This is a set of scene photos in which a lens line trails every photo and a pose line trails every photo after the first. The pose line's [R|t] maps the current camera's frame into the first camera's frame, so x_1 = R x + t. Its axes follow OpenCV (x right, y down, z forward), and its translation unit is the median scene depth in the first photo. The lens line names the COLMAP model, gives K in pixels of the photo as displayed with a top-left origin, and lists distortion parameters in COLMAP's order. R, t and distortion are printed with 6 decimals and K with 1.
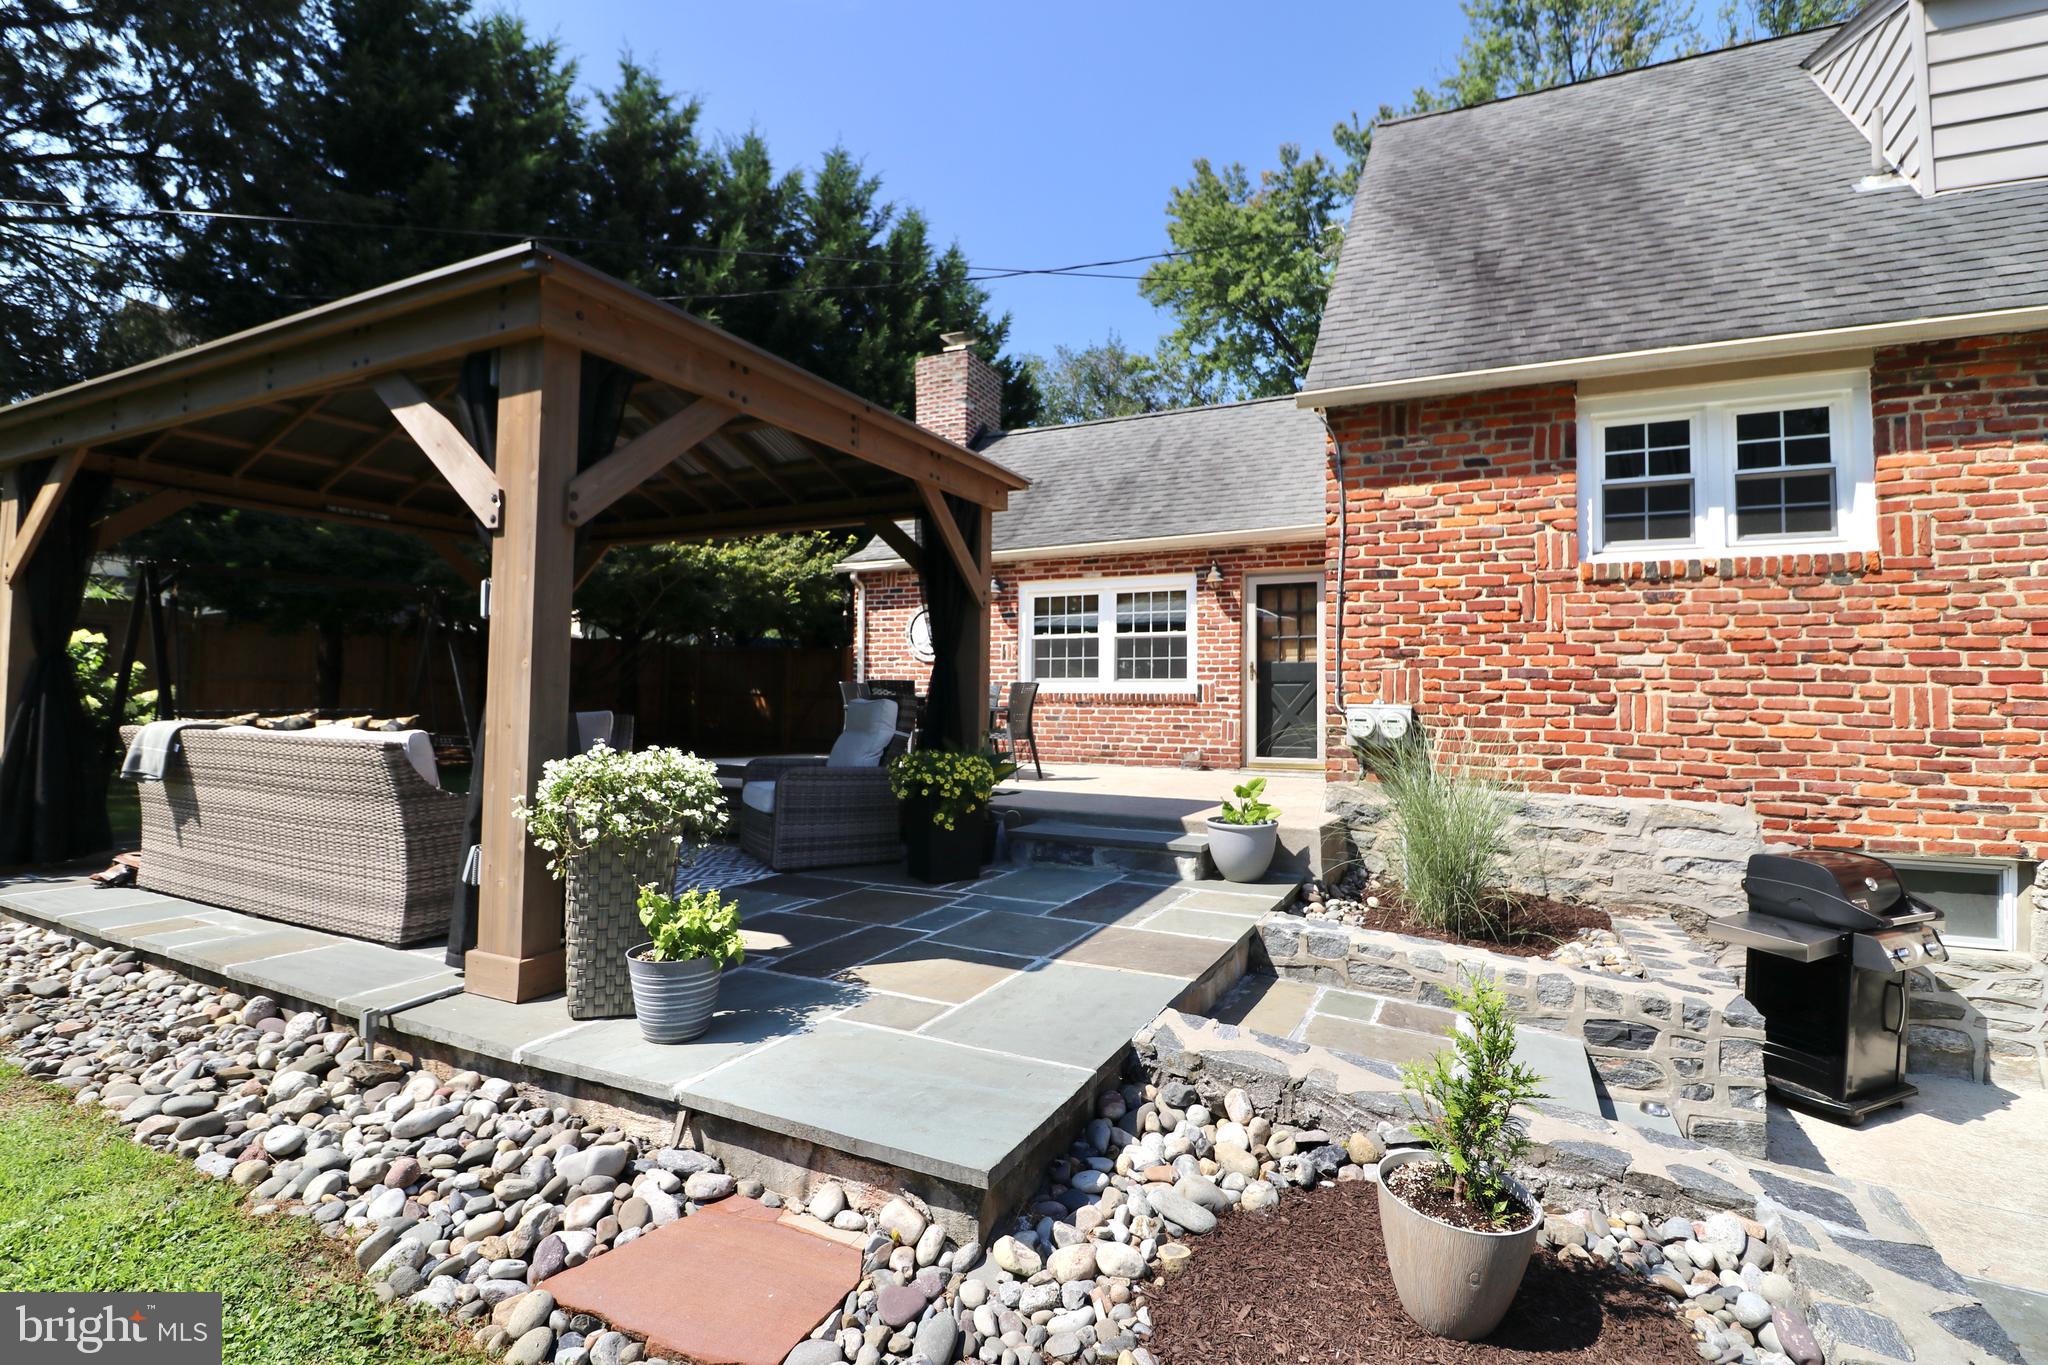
lens RADIAL K [[942.1, 0, 1032.3], [0, 942.1, 672.6], [0, 0, 1]] dist [-0.007870, -0.009564]
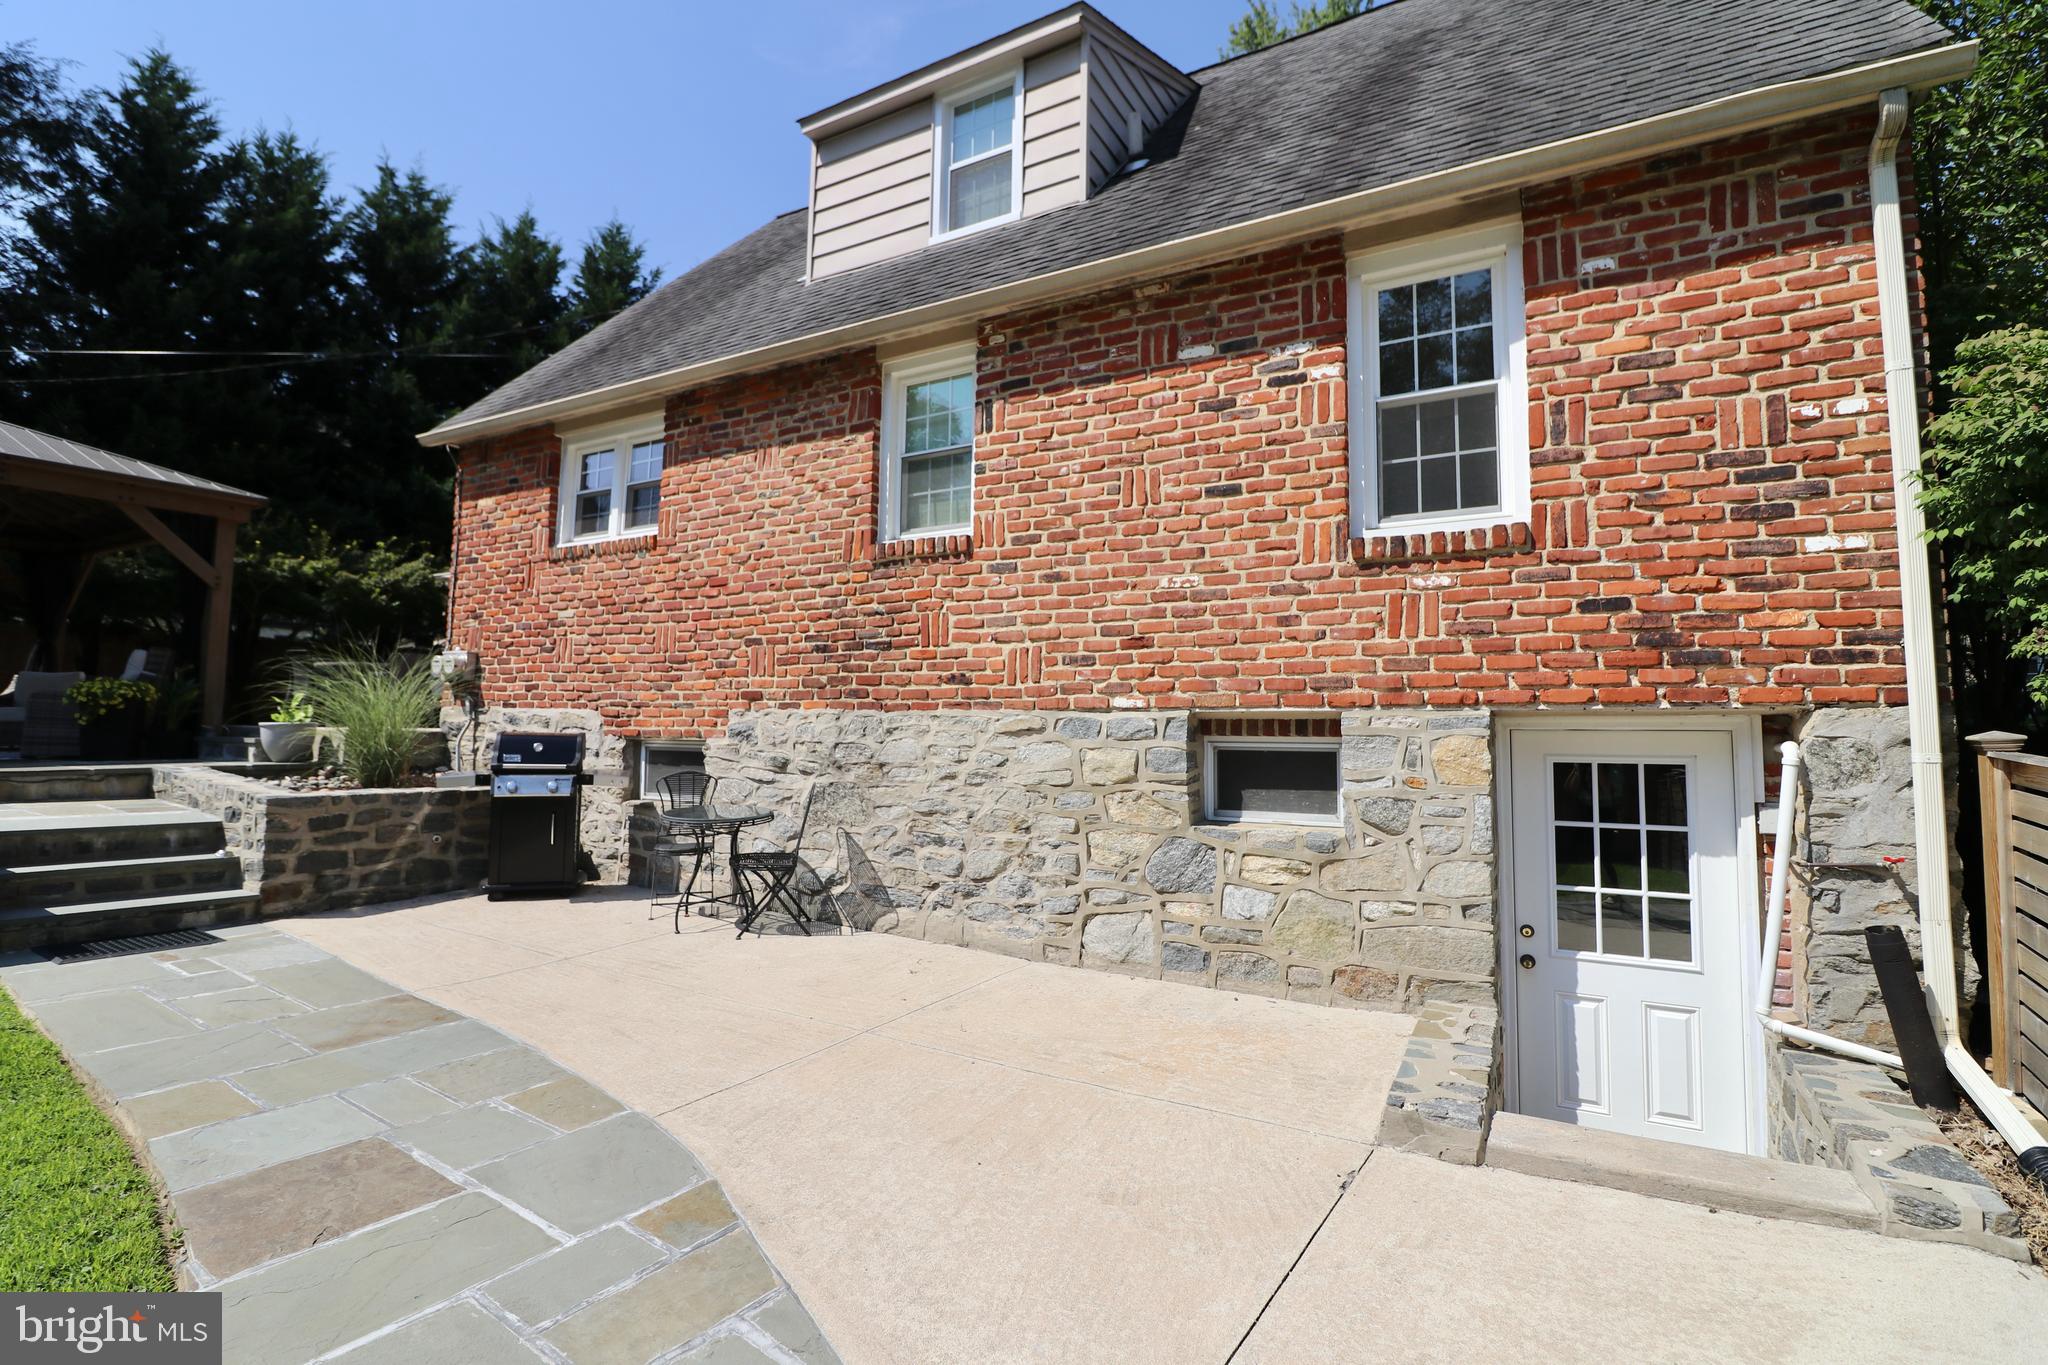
lens RADIAL K [[942.1, 0, 1017.6], [0, 942.1, 670.9], [0, 0, 1]] dist [-0.007870, -0.009564]
pose [[0.998418, -0.003114, -0.056141, 0.734058], [0.001200, 0.999418, -0.034084, 0.064185], [0.056214, 0.033963, 0.997841, -0.210100]]
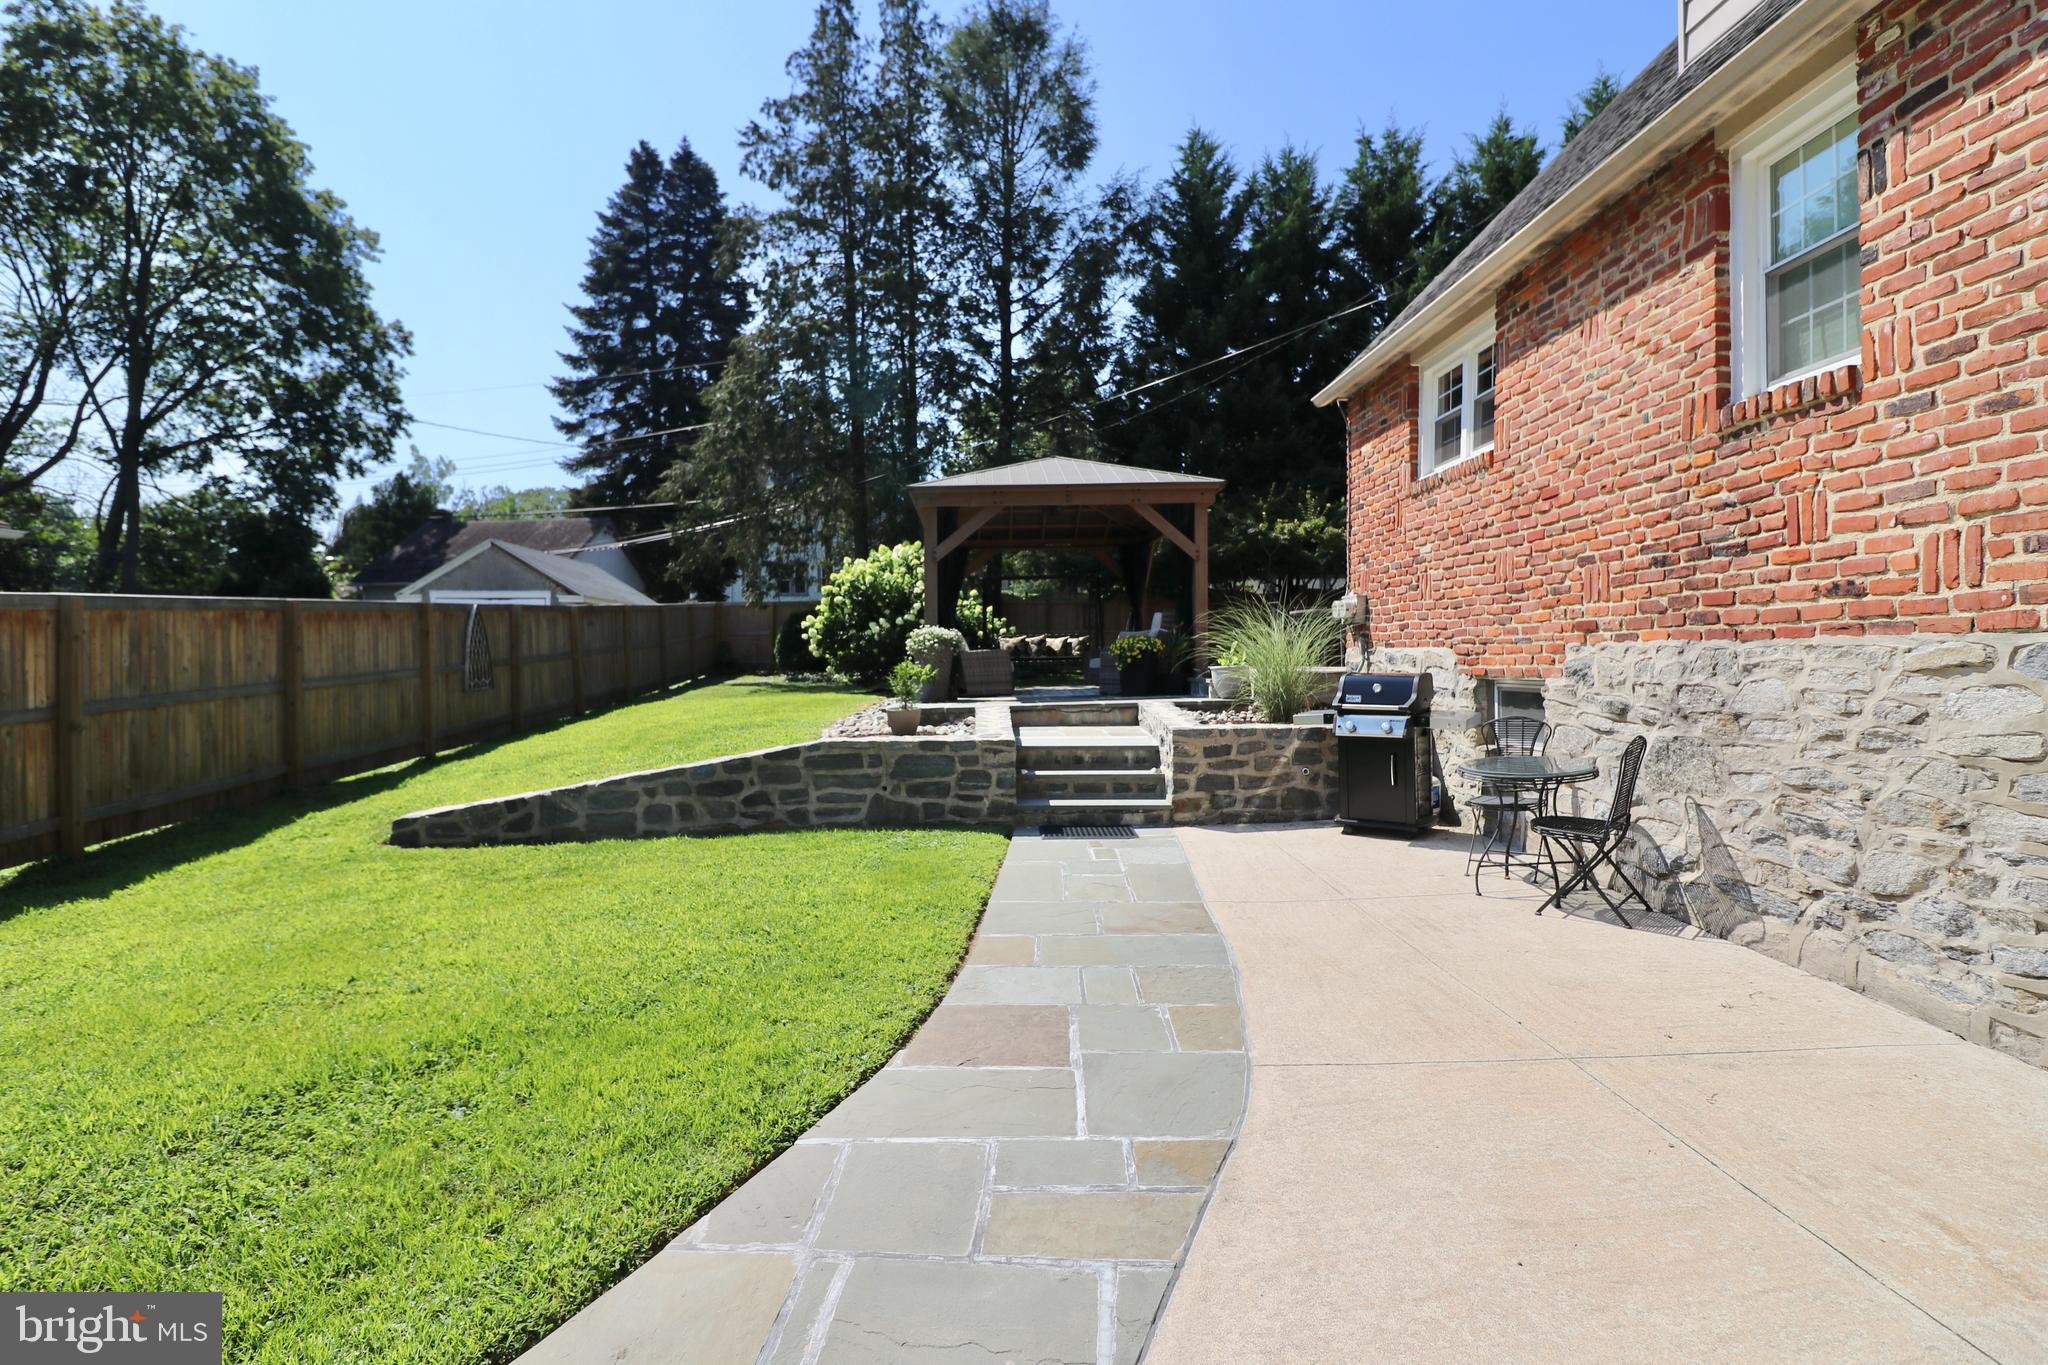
lens RADIAL K [[978.4, 0, 1024.0], [0, 978.4, 671.4], [0, 0, 1]] dist [-0.009484, -0.008507]
pose [[0.473440, -0.009144, -0.880779, 0.847422], [0.045621, 0.998859, 0.014153, 0.062023], [0.879644, -0.046883, 0.473317, -0.116727]]
